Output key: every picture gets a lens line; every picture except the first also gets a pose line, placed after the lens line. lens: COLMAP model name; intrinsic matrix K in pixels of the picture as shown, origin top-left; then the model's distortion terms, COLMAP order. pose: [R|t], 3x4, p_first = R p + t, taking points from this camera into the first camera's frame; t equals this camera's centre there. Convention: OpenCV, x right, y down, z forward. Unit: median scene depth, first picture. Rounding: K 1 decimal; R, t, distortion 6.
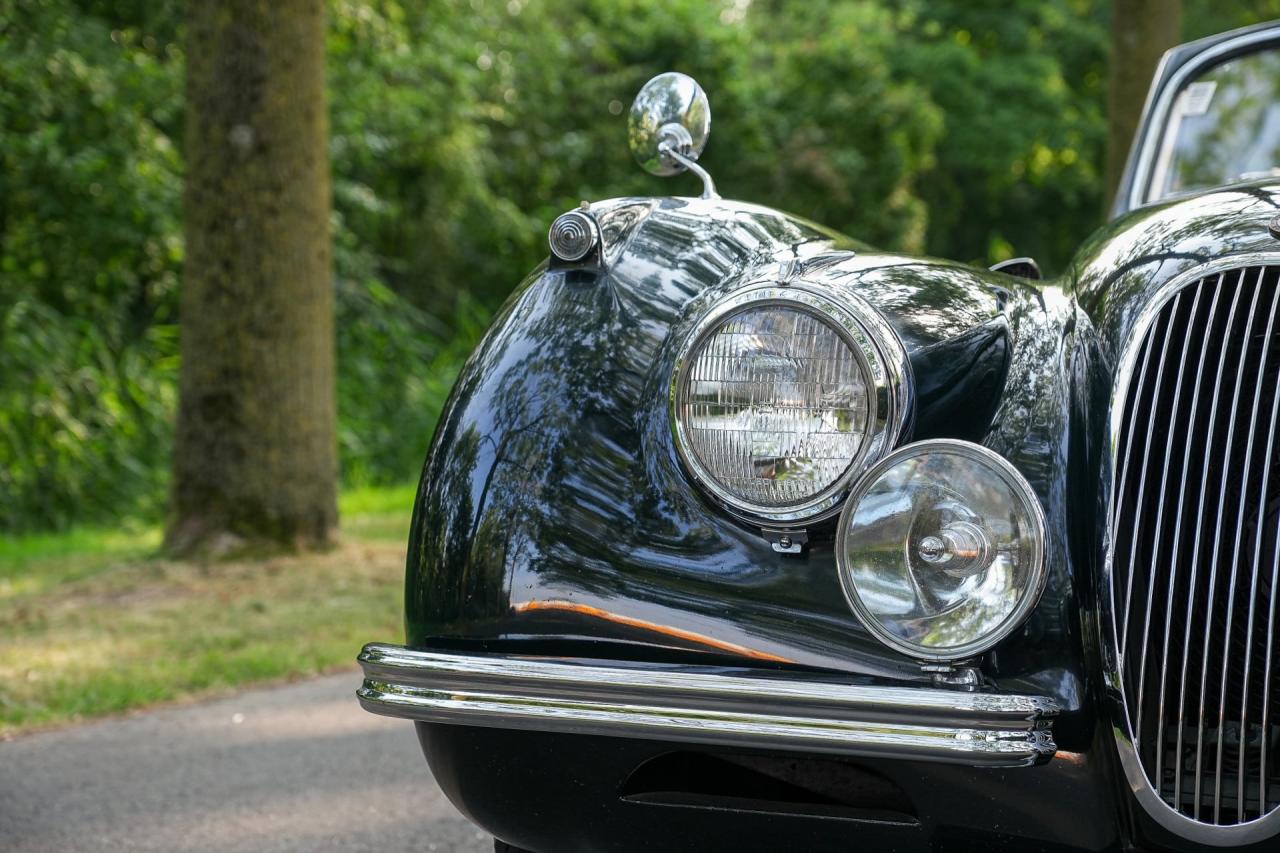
lens RADIAL K [[2975.8, 0, 640.0], [0, 2975.8, 426.5], [0, 0, 1]] dist [0.042832, -0.177077]
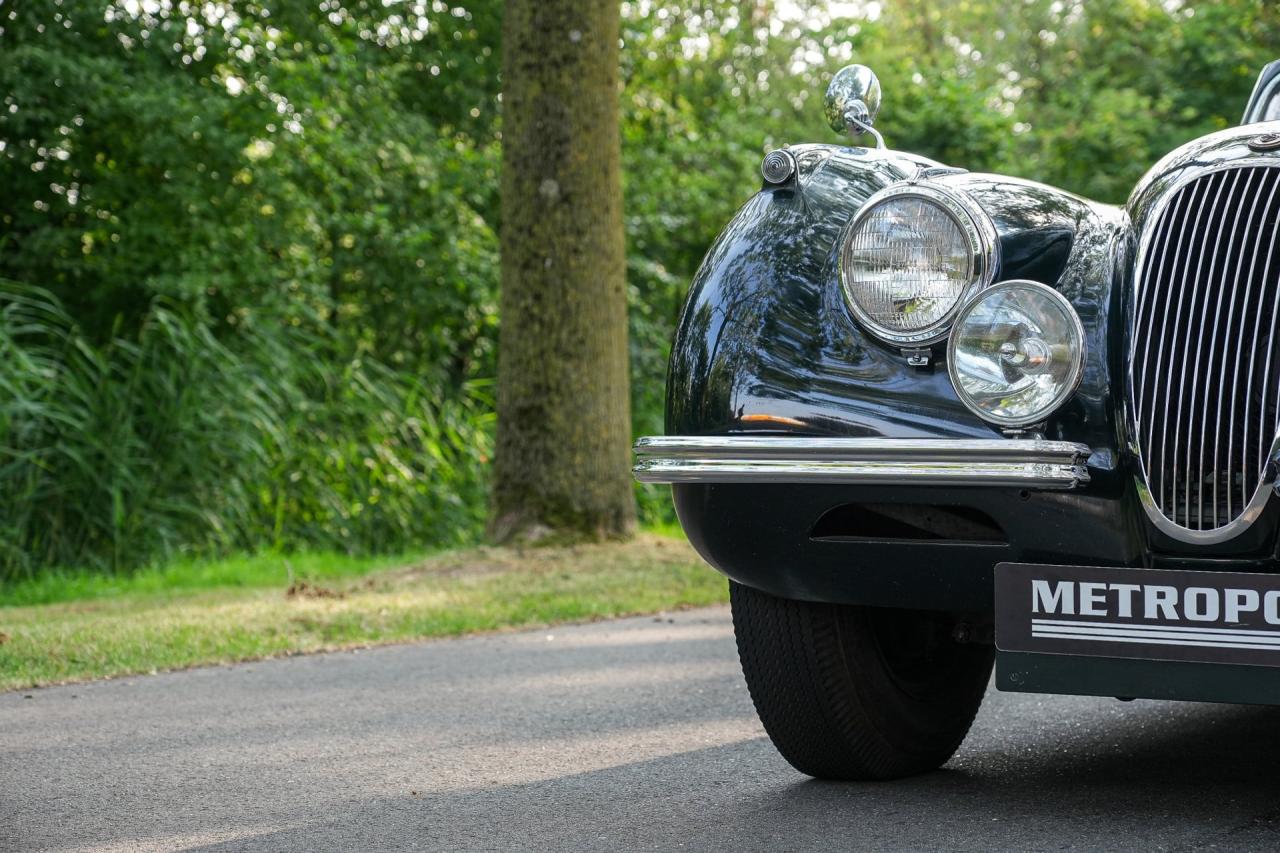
lens RADIAL K [[2975.8, 0, 640.0], [0, 2975.8, 426.5], [0, 0, 1]] dist [0.042832, -0.177077]
pose [[0.994740, -0.011287, -0.101804, 0.021462], [0.007161, 0.999142, -0.040803, 0.045648], [0.102177, 0.039859, 0.993967, -0.168835]]
